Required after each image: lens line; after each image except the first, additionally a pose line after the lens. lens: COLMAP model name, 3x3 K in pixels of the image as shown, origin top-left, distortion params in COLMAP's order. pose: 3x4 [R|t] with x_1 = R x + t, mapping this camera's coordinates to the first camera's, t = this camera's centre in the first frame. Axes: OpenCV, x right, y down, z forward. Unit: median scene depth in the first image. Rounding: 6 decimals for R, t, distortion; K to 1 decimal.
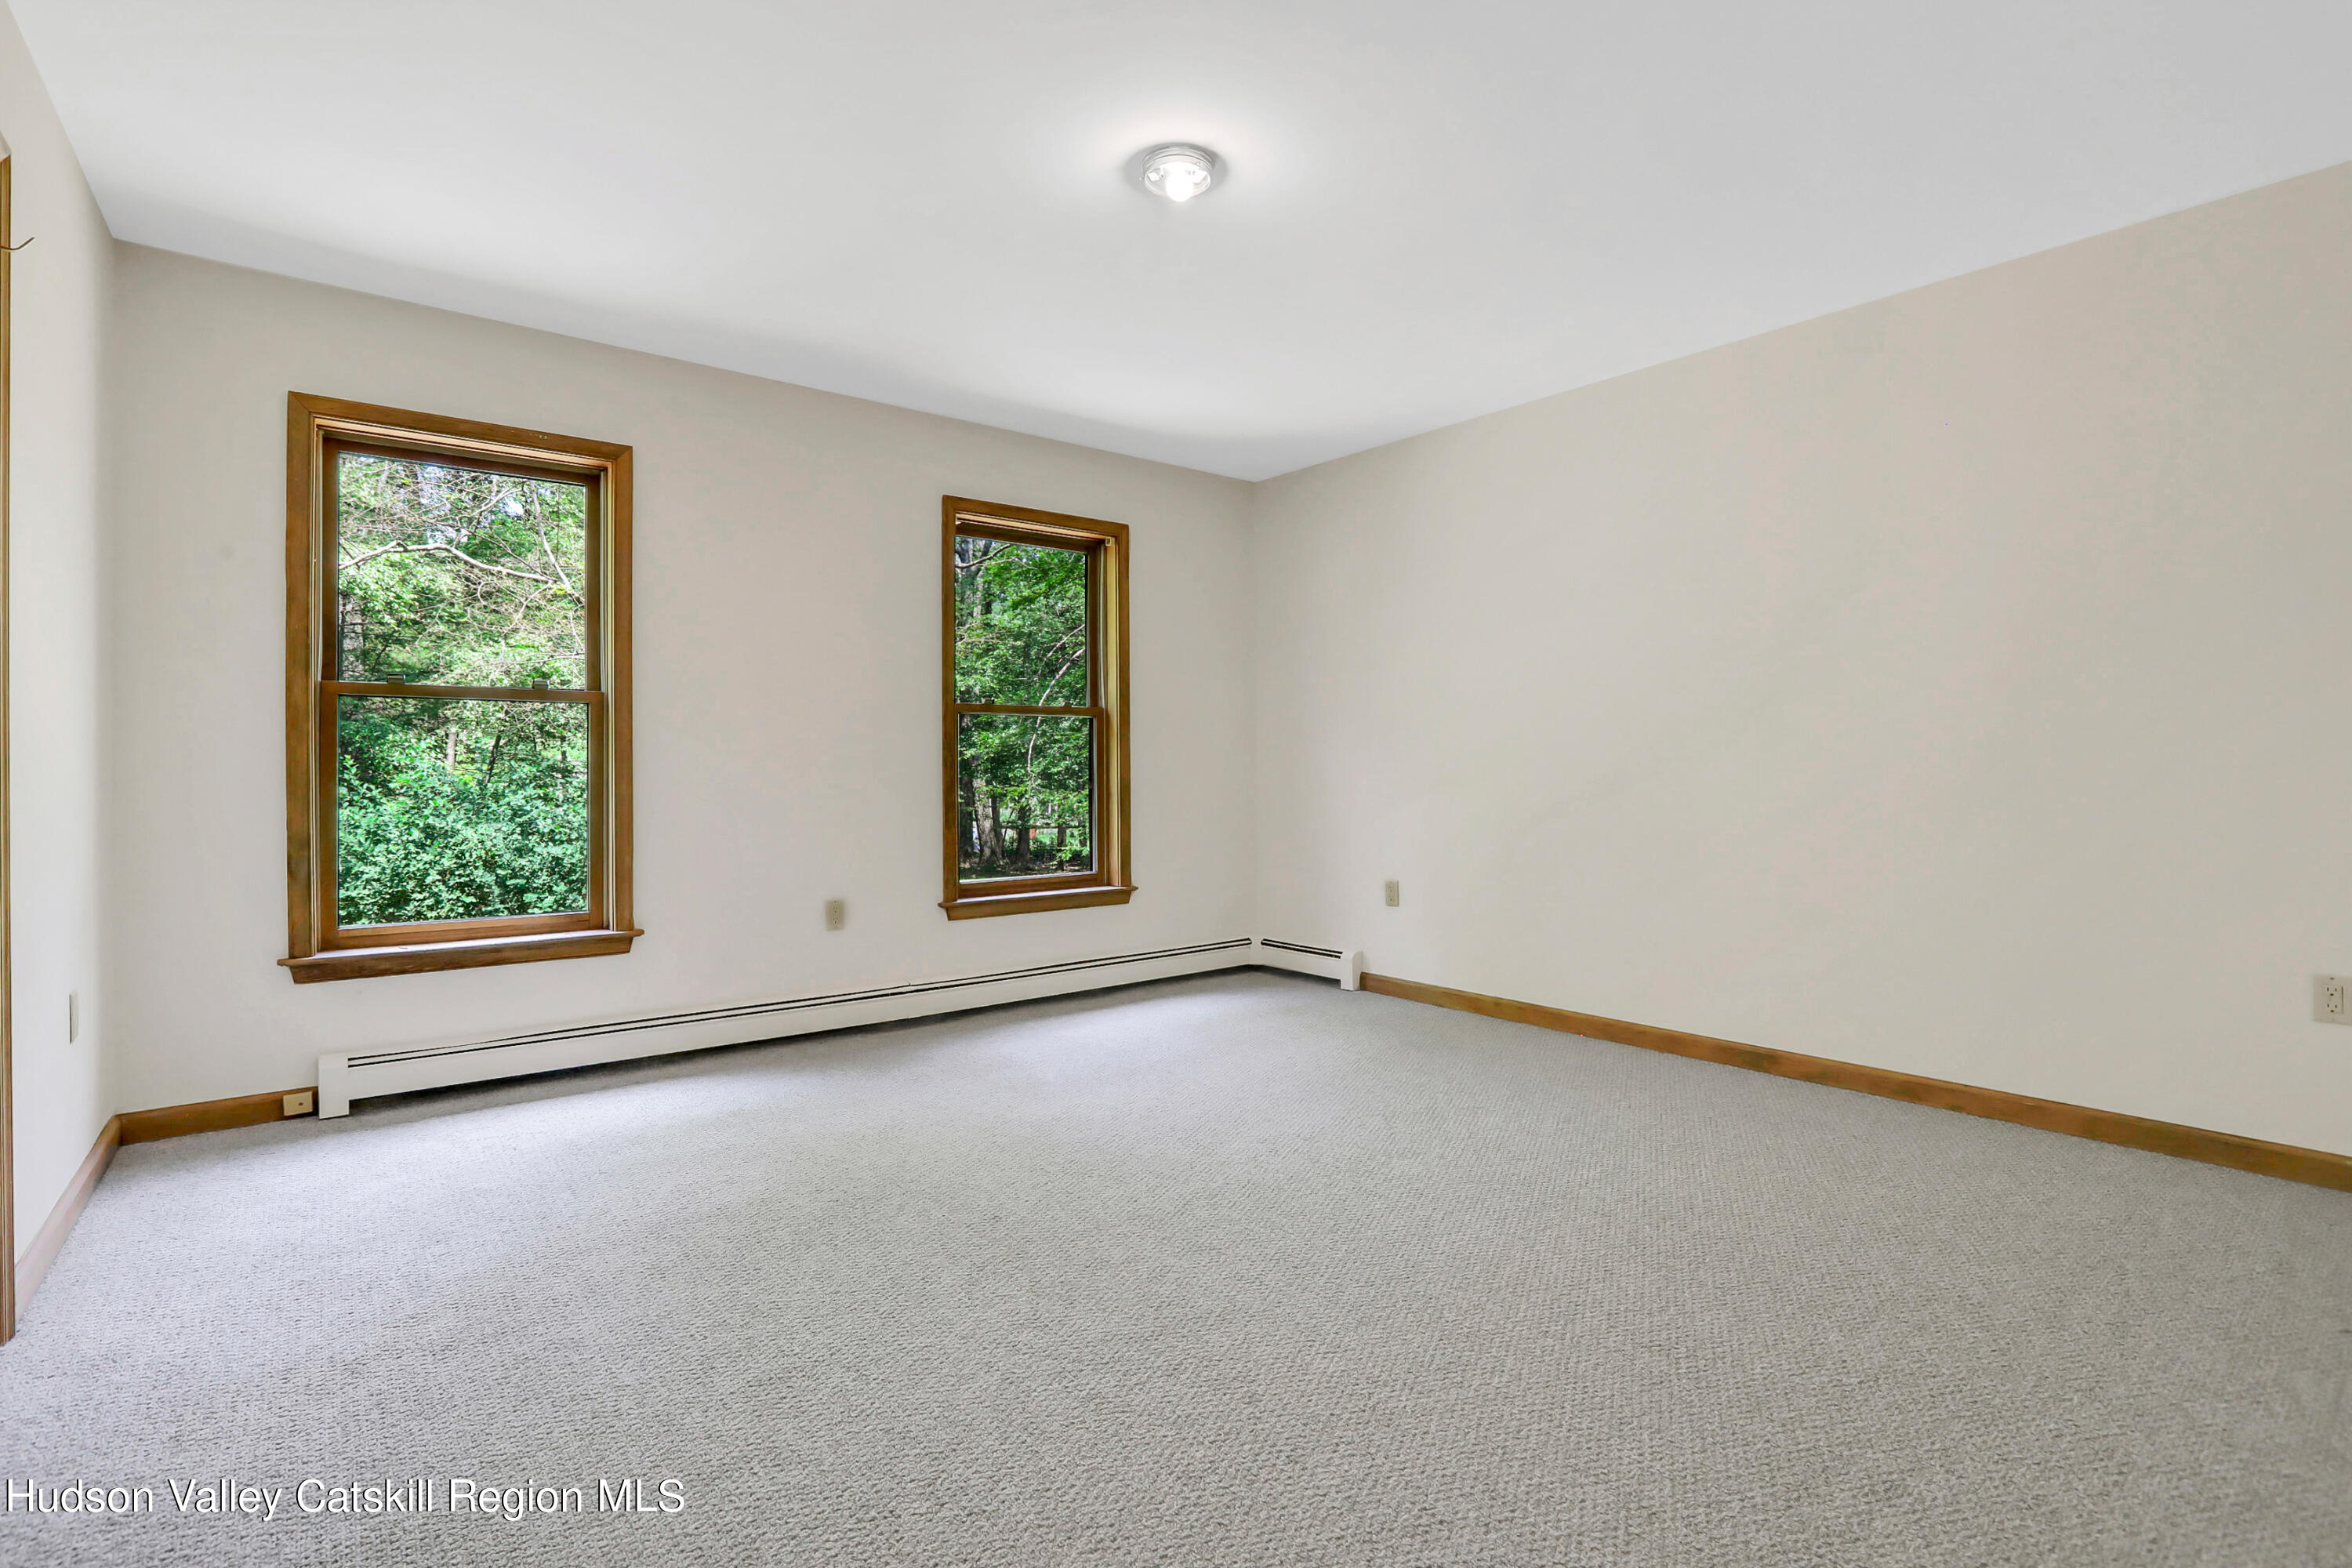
lens RADIAL K [[1116.1, 0, 1179.9], [0, 1116.1, 772.2], [0, 0, 1]] dist [-0.015918, -0.001155]
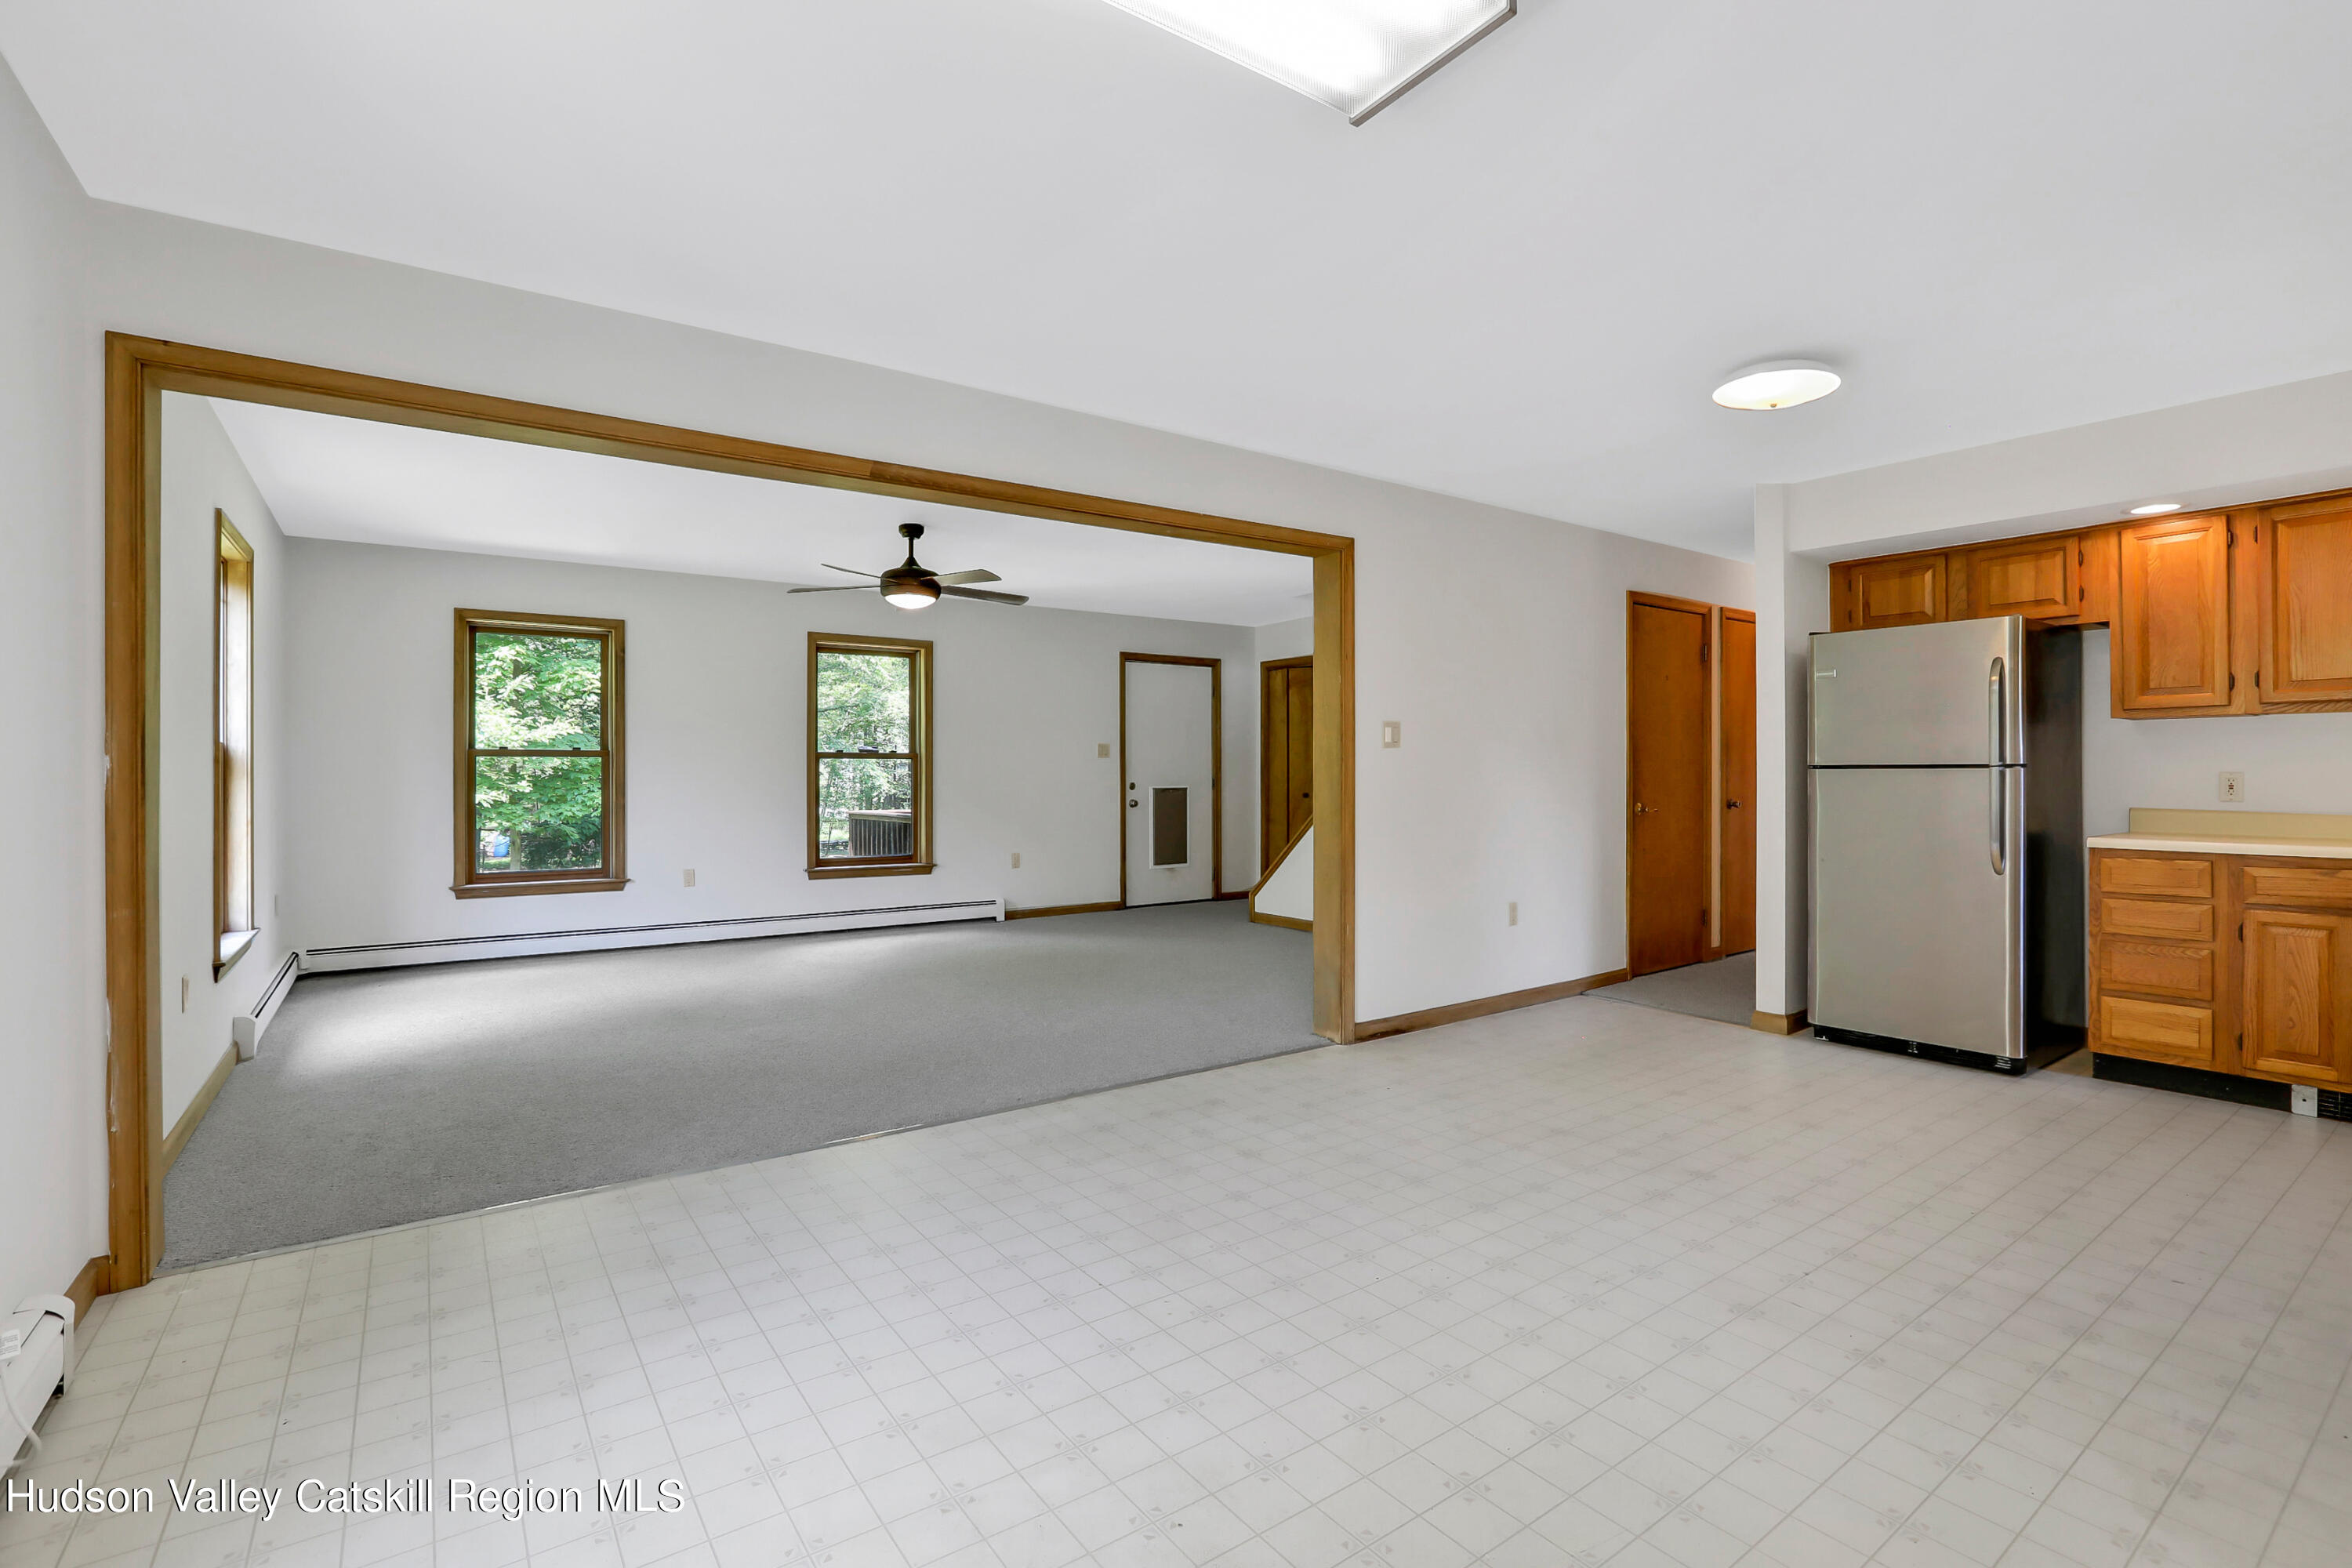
lens RADIAL K [[1081.4, 0, 1156.1], [0, 1081.4, 778.8], [0, 0, 1]] dist [-0.044819, 0.012243]
pose [[0.996932, 0.007583, -0.077903, 0.541824], [-0.007200, 0.999961, 0.005197, -0.042043], [0.077939, -0.004620, 0.996947, -0.727425]]
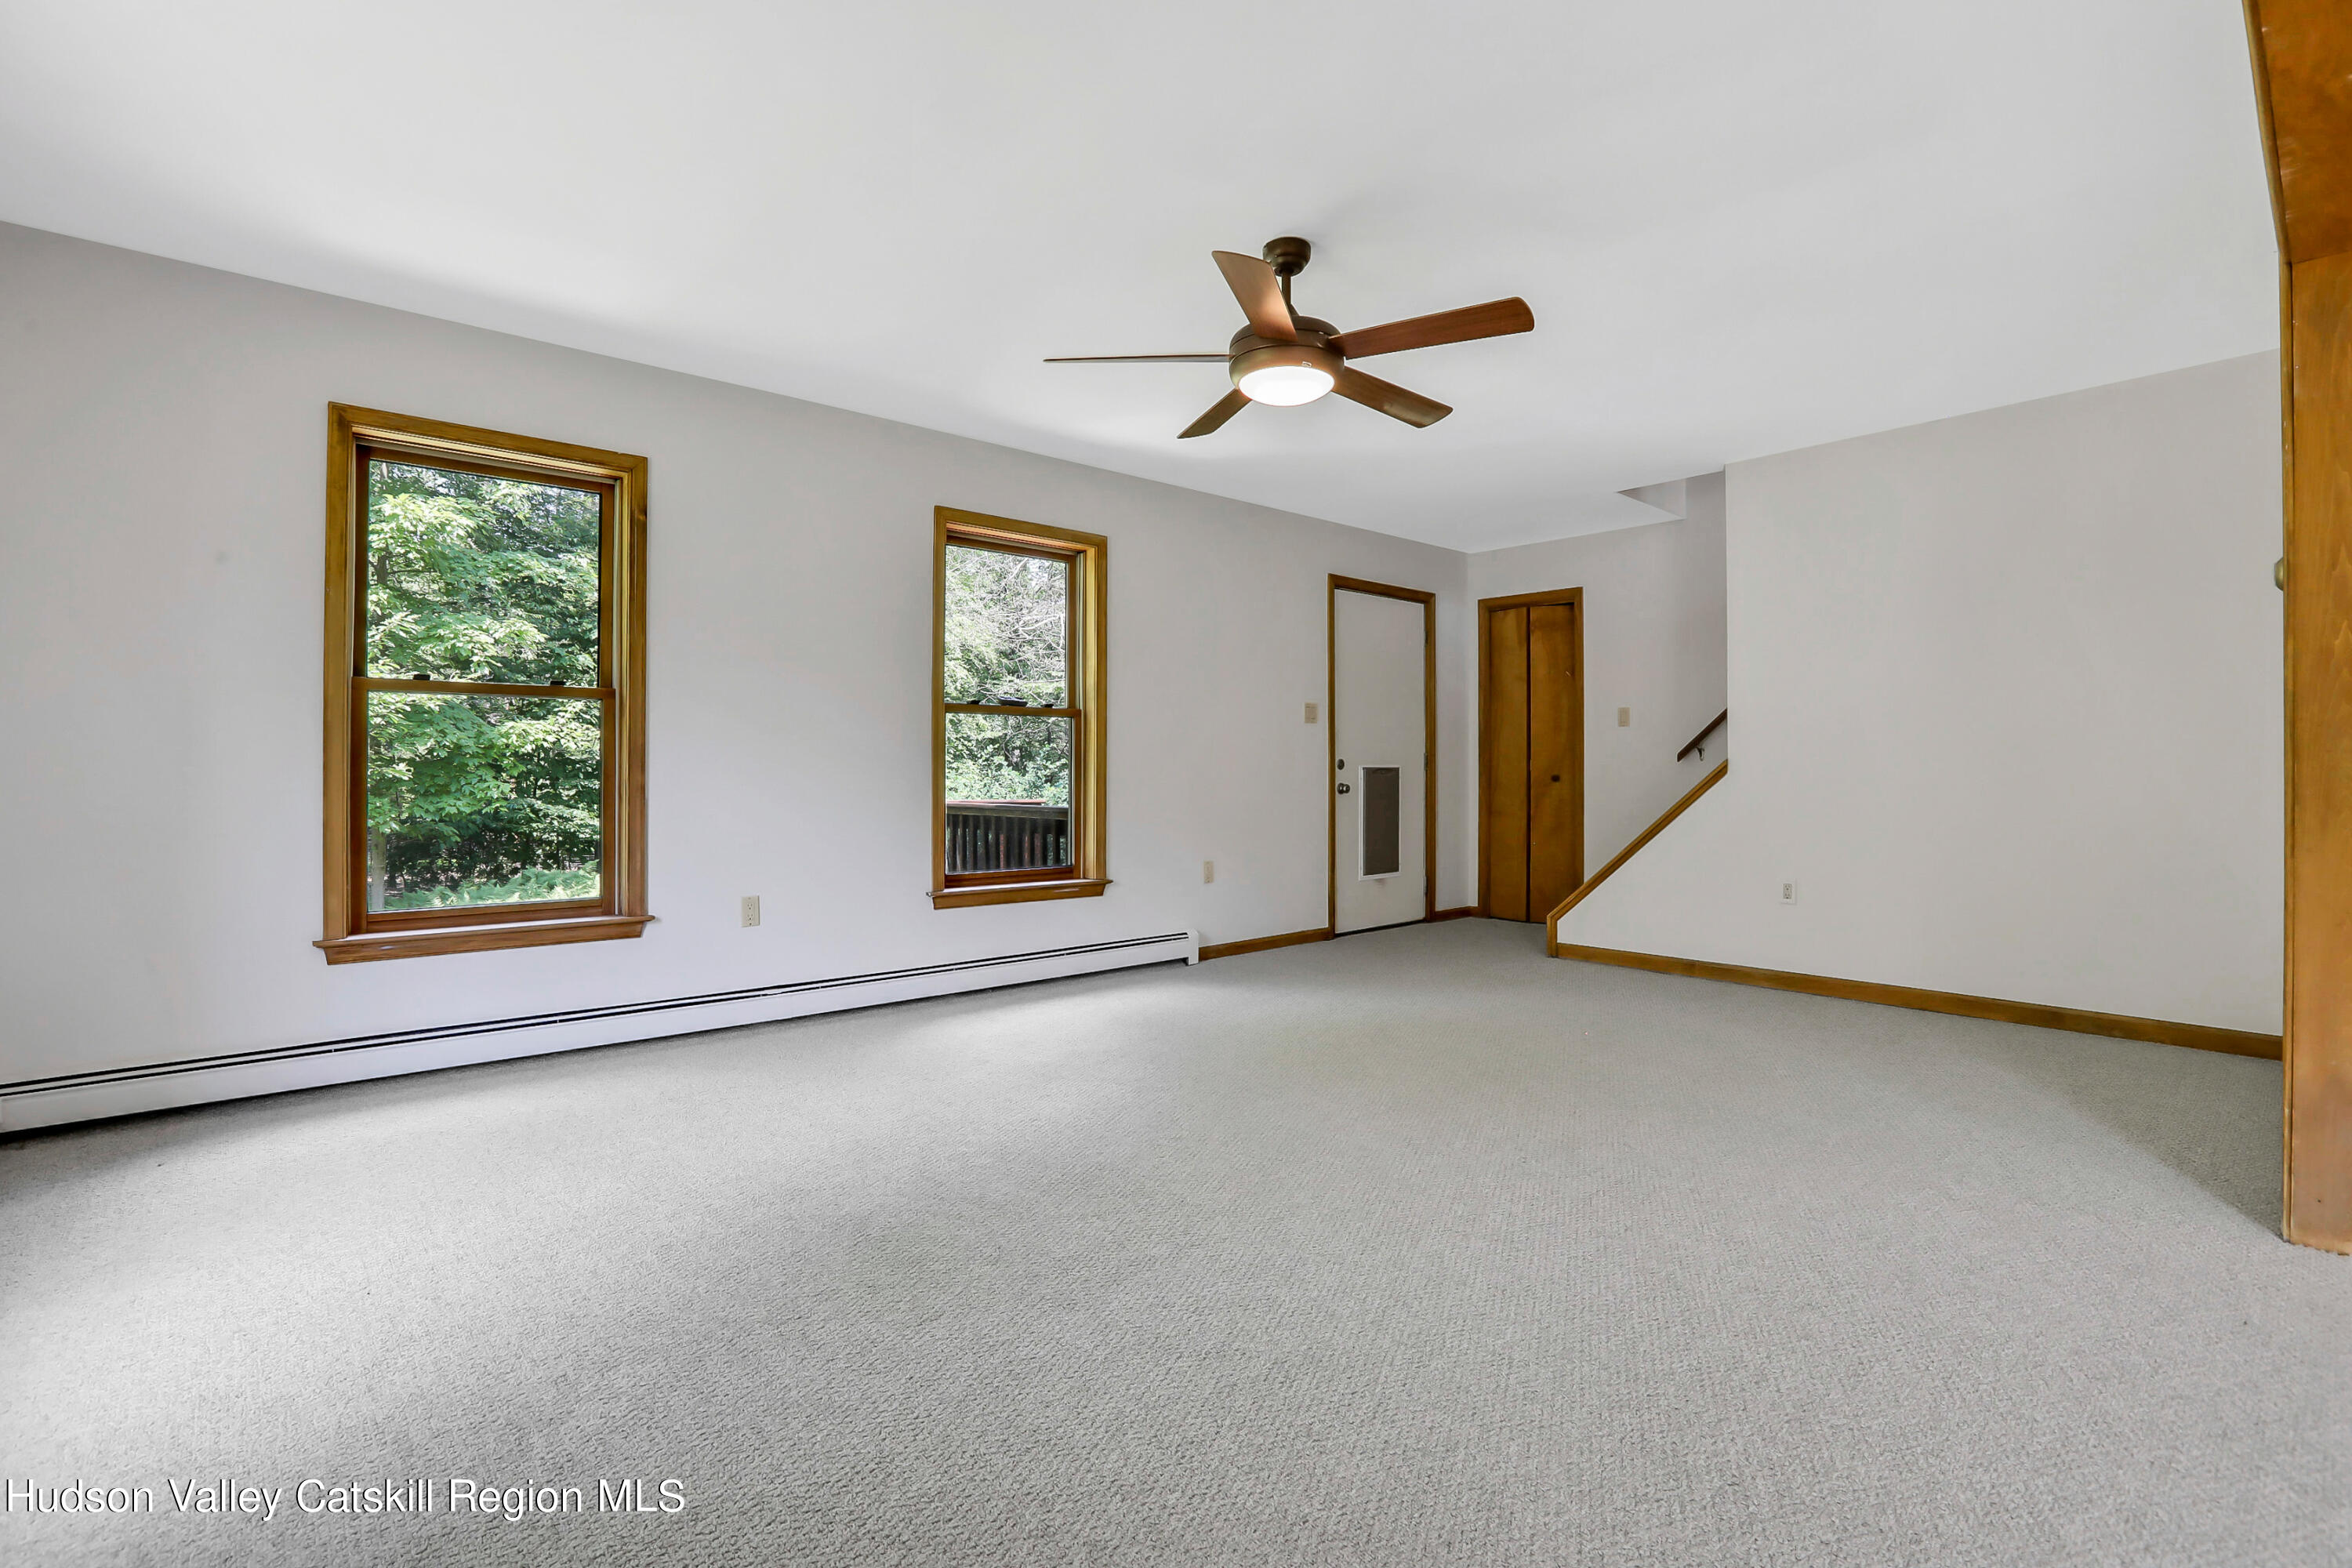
lens RADIAL K [[1081.4, 0, 1159.7], [0, 1081.4, 770.4], [0, 0, 1]] dist [-0.044819, 0.012243]
pose [[0.999468, 0.008499, 0.031481, -0.035658], [-0.008477, 0.999964, -0.000842, 0.000468], [-0.031487, 0.000574, 0.999504, -0.028966]]
